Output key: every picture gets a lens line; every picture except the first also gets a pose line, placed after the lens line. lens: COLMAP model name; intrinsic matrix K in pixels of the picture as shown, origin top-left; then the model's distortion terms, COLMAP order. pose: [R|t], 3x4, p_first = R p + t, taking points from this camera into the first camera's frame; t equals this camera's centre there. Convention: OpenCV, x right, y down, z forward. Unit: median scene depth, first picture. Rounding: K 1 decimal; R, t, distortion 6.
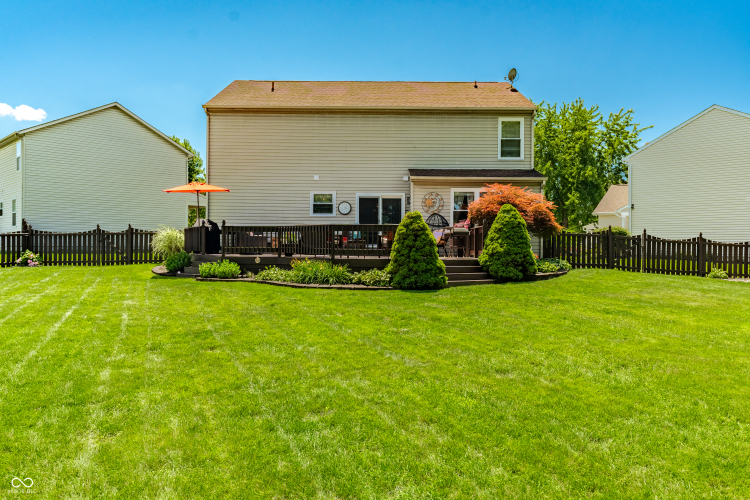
lens RADIAL K [[552.6, 0, 375.2], [0, 552.6, 252.5], [0, 0, 1]] dist [-0.003046, 0.000444]
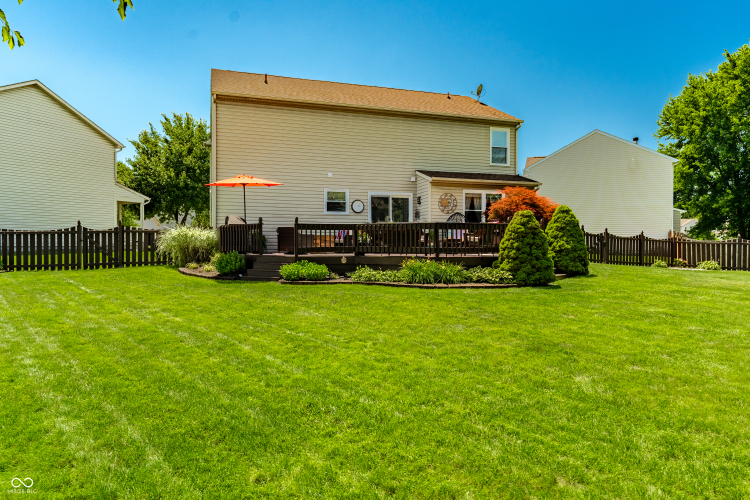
lens RADIAL K [[497.2, 0, 378.3], [0, 497.2, 243.9], [0, 0, 1]] dist [-0.003640, 0.002293]
pose [[0.946142, -0.007509, 0.323665, -0.317256], [0.010656, 0.999912, -0.007950, -0.004544], [-0.323576, 0.010971, 0.946138, 0.133643]]
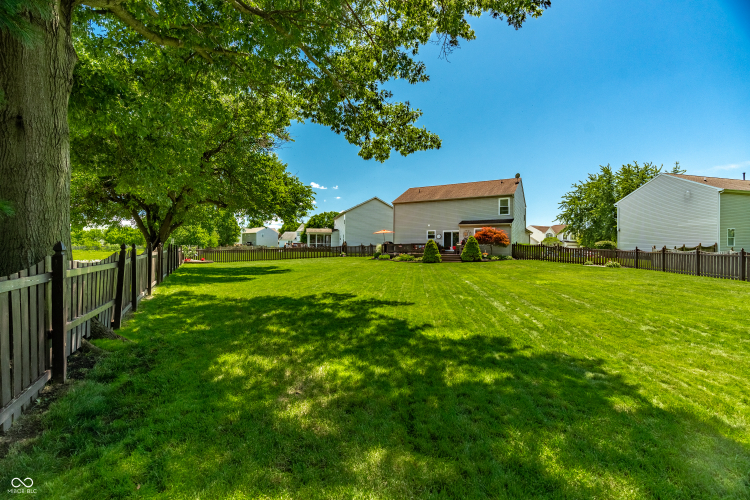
lens RADIAL K [[345.8, 0, 370.9], [0, 345.8, 251.1], [0, 0, 1]] dist [0.001689, 0.000018]
pose [[0.854113, 0.001624, -0.520085, 0.546892], [-0.008675, 0.999900, -0.011125, 0.012893], [0.520015, 0.014014, 0.854042, -0.620665]]
